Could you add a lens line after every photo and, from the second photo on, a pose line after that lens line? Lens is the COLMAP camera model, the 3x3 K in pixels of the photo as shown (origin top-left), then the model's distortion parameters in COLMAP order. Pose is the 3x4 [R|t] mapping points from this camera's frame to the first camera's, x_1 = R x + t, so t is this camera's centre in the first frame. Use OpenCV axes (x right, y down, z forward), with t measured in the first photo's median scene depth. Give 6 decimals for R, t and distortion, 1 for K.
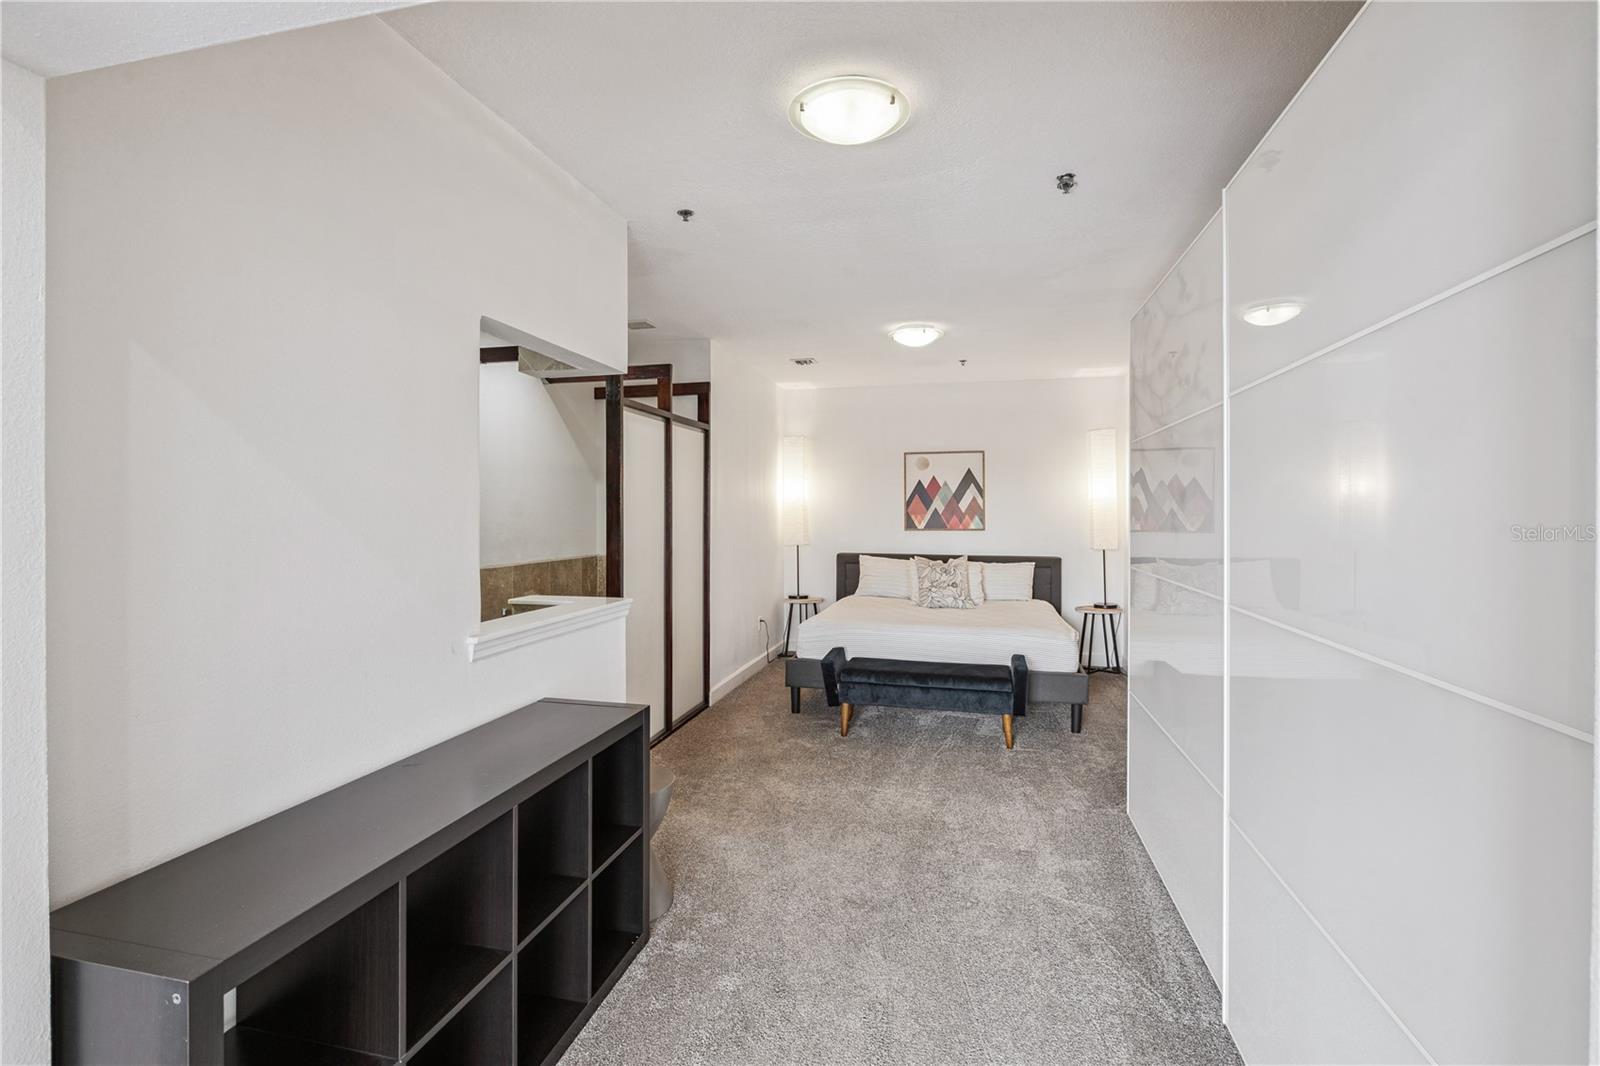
lens RADIAL K [[731.8, 0, 786.6], [0, 731.8, 530.7], [0, 0, 1]] dist [-0.004619, 0.002556]
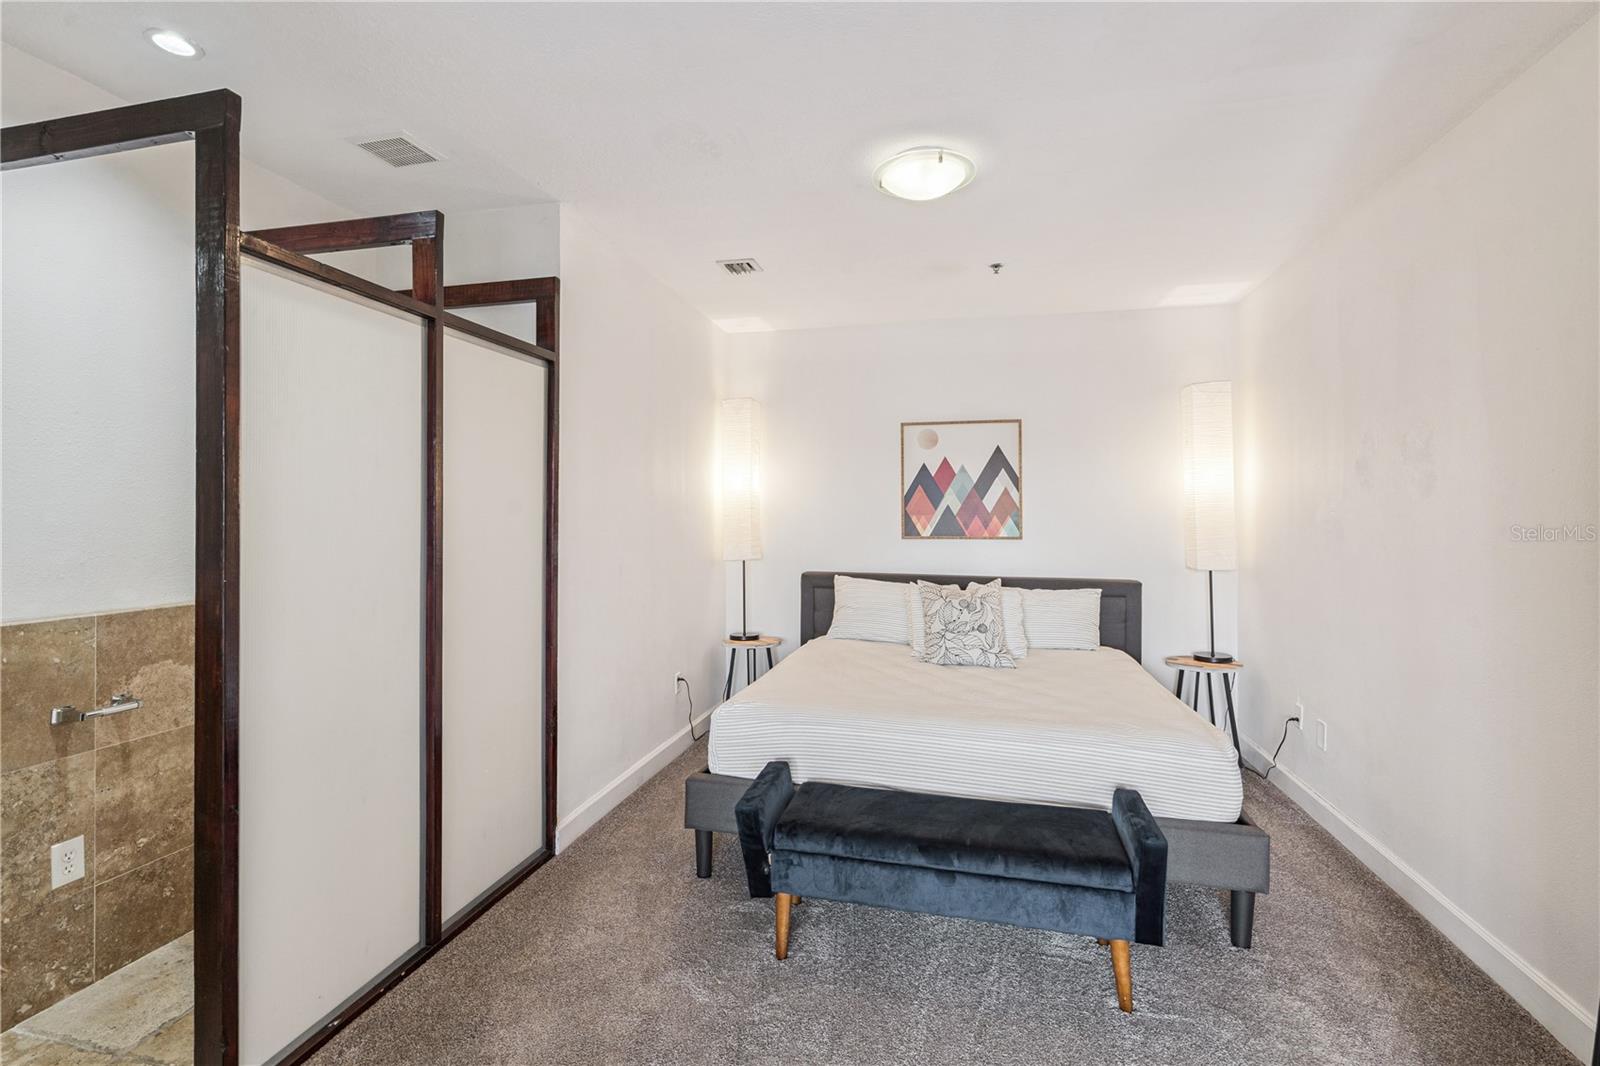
lens RADIAL K [[731.8, 0, 806.8], [0, 731.8, 522.5], [0, 0, 1]] dist [-0.004619, 0.002556]
pose [[0.999484, 0.002320, 0.032032, 0.068305], [-0.001810, 0.999871, -0.015967, -0.005740], [-0.032065, 0.015901, 0.999359, 0.431336]]
